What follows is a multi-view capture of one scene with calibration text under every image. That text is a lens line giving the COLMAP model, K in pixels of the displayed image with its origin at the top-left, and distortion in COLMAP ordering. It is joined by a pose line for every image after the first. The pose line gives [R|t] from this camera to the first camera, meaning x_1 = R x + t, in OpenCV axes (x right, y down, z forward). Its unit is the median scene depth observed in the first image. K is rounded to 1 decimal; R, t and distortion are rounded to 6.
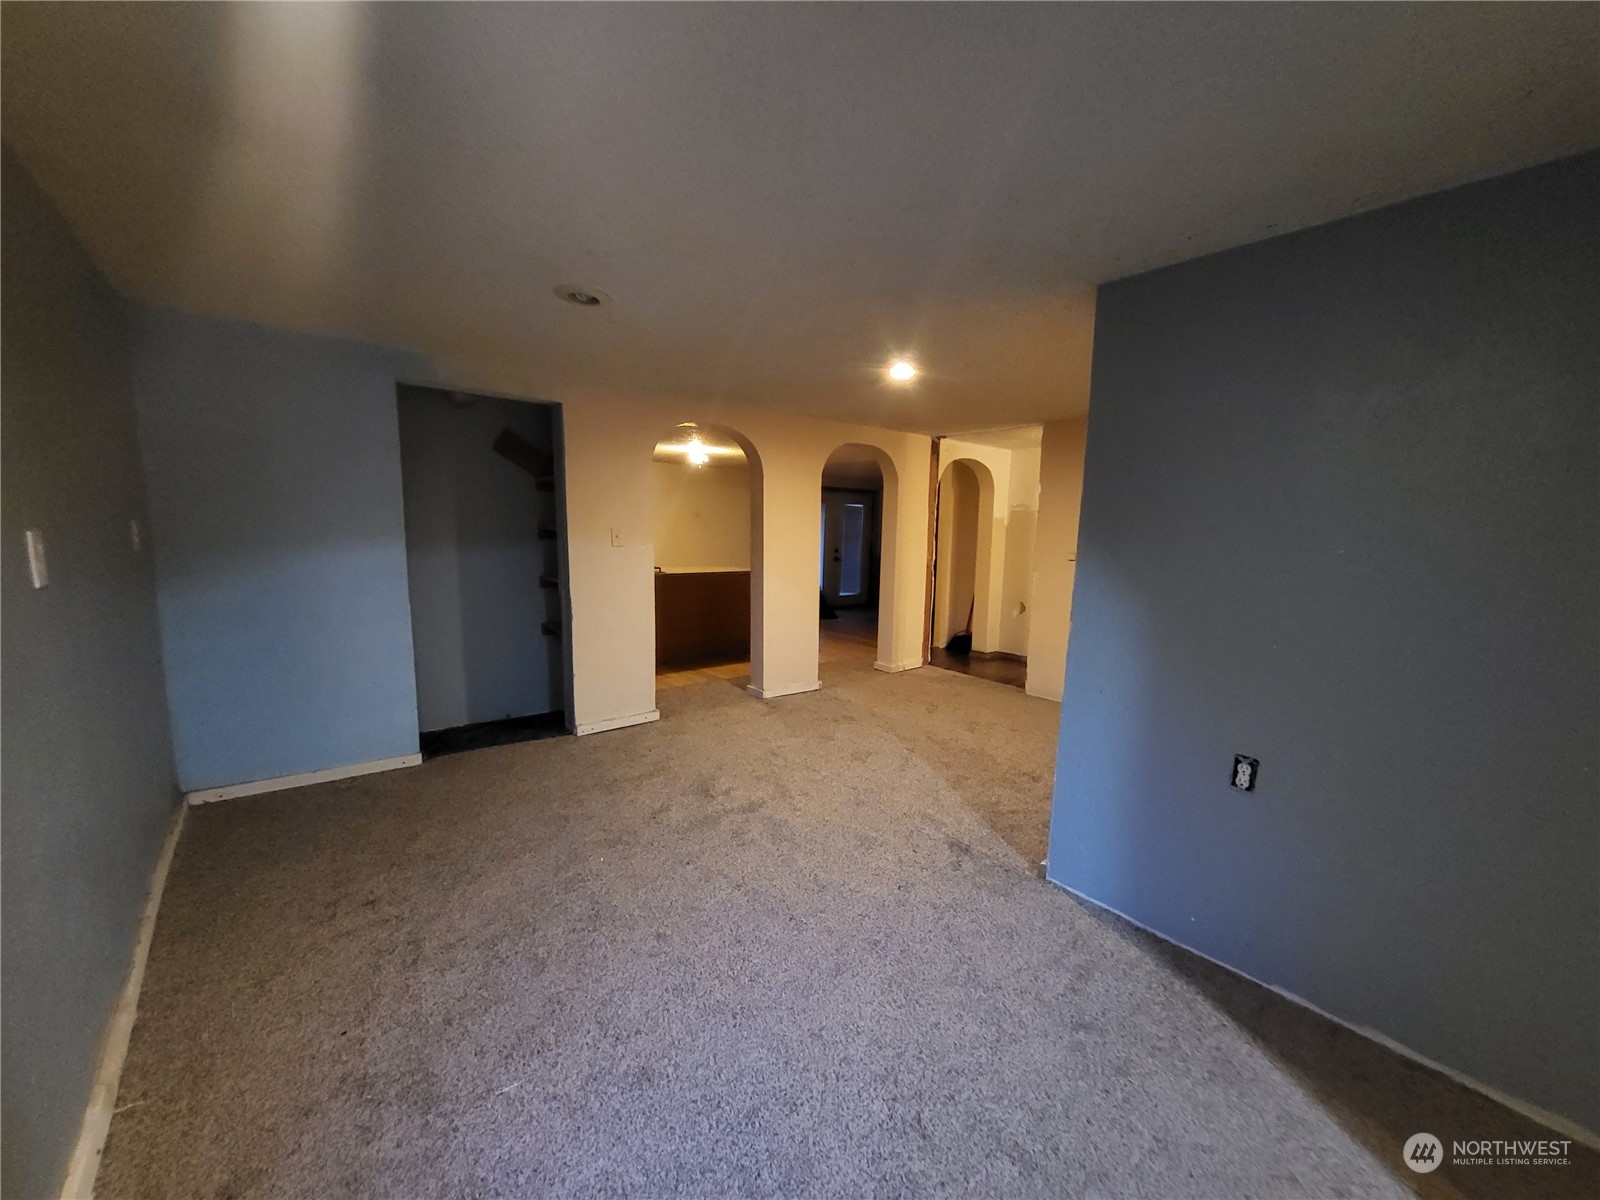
lens RADIAL K [[628.9, 0, 812.8], [0, 628.9, 607.6], [0, 0, 1]] dist [0.007062, -0.000305]
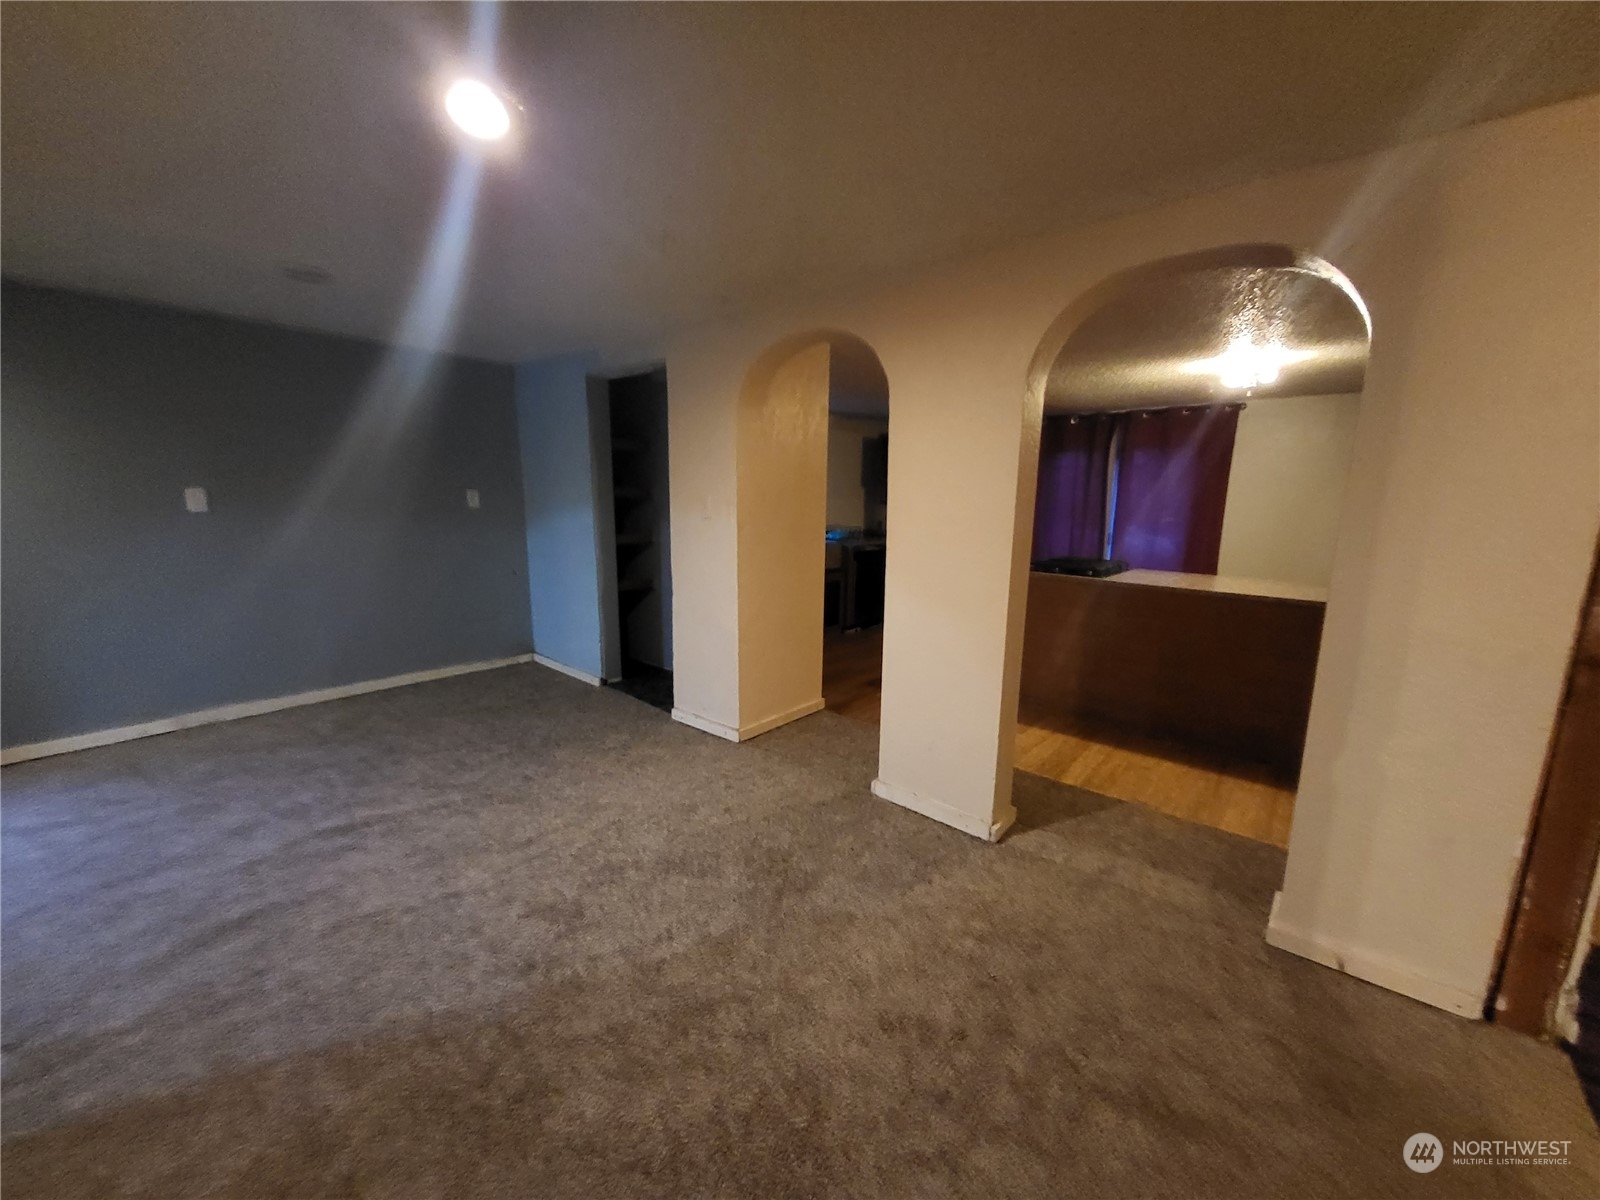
lens RADIAL K [[628.8, 0, 812.8], [0, 628.8, 613.0], [0, 0, 1]] dist [0.005079, 0.000554]
pose [[0.175863, 0.168529, -0.969881, 0.554855], [-0.147762, 0.978594, 0.143250, -0.117054], [0.973262, 0.118119, 0.197001, 0.995213]]
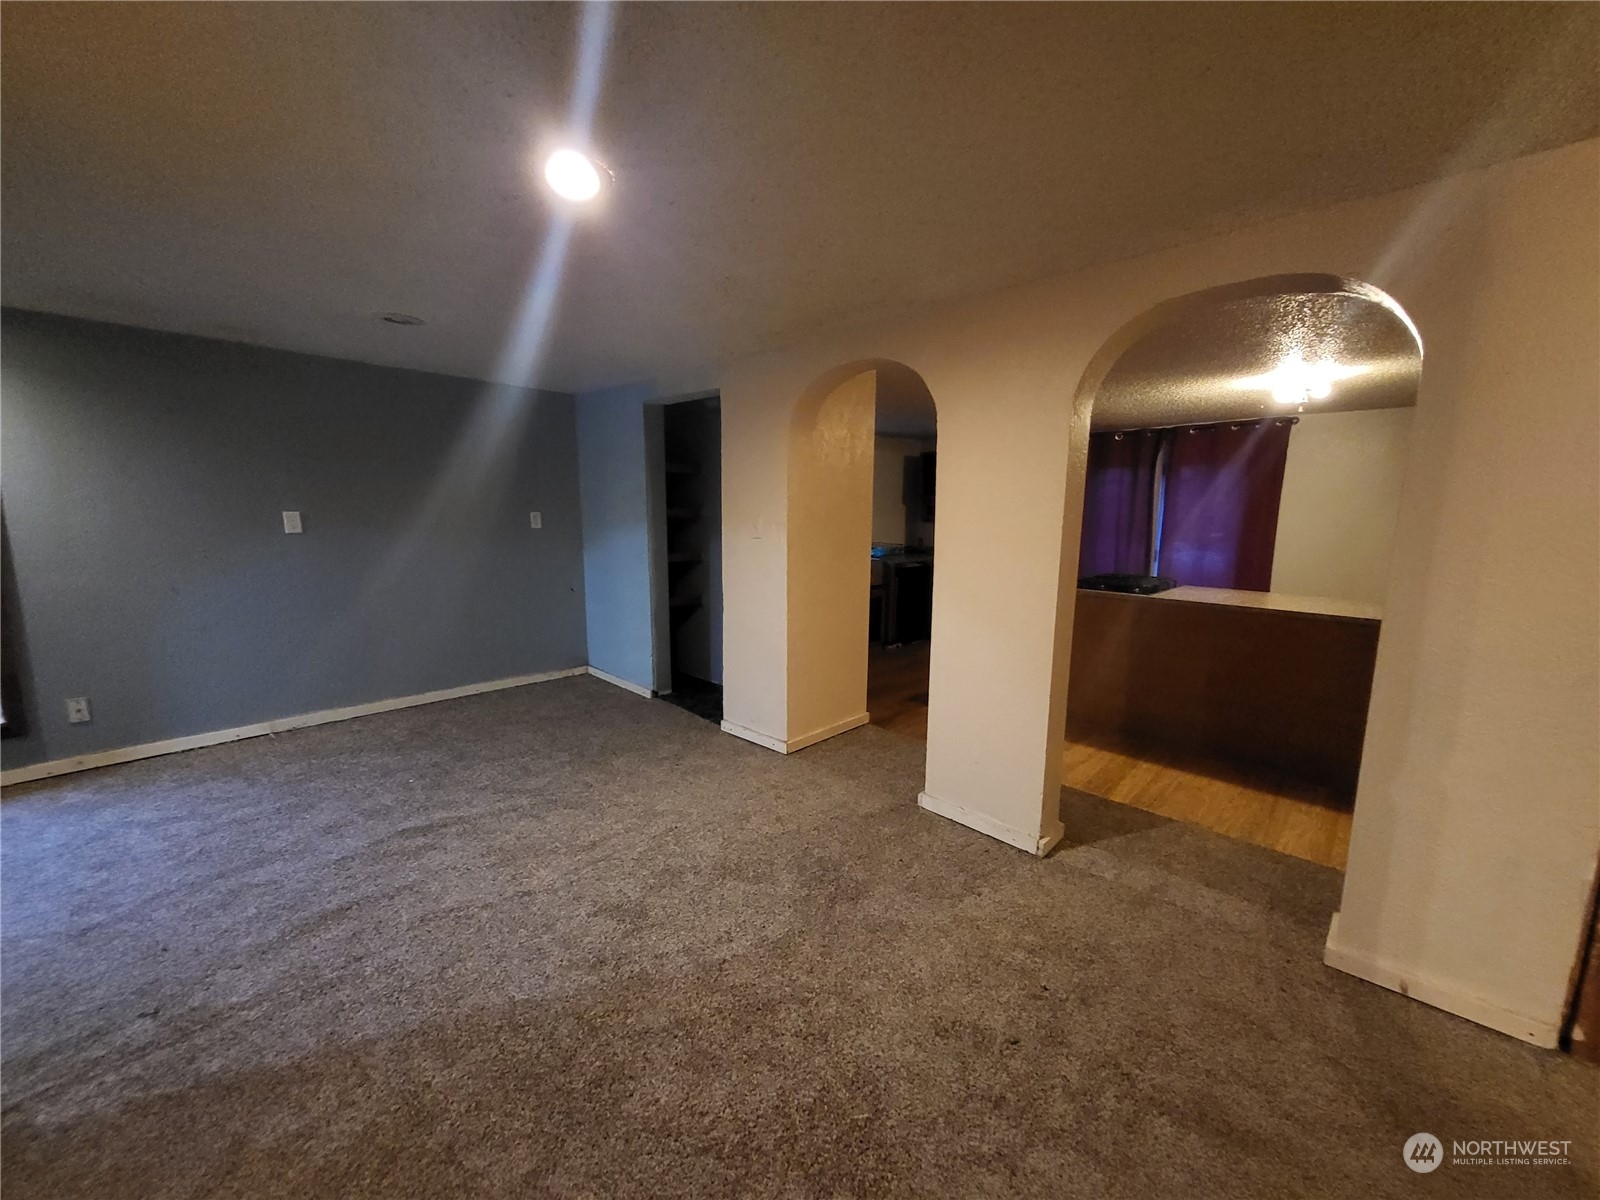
lens RADIAL K [[627.9, 0, 812.6], [0, 627.9, 610.0], [0, 0, 1]] dist [0.008852, -0.000102]
pose [[0.118153, 0.142679, -0.982691, 0.575974], [-0.143498, 0.981689, 0.125281, -0.120718], [0.982572, 0.126212, 0.136463, 0.976569]]
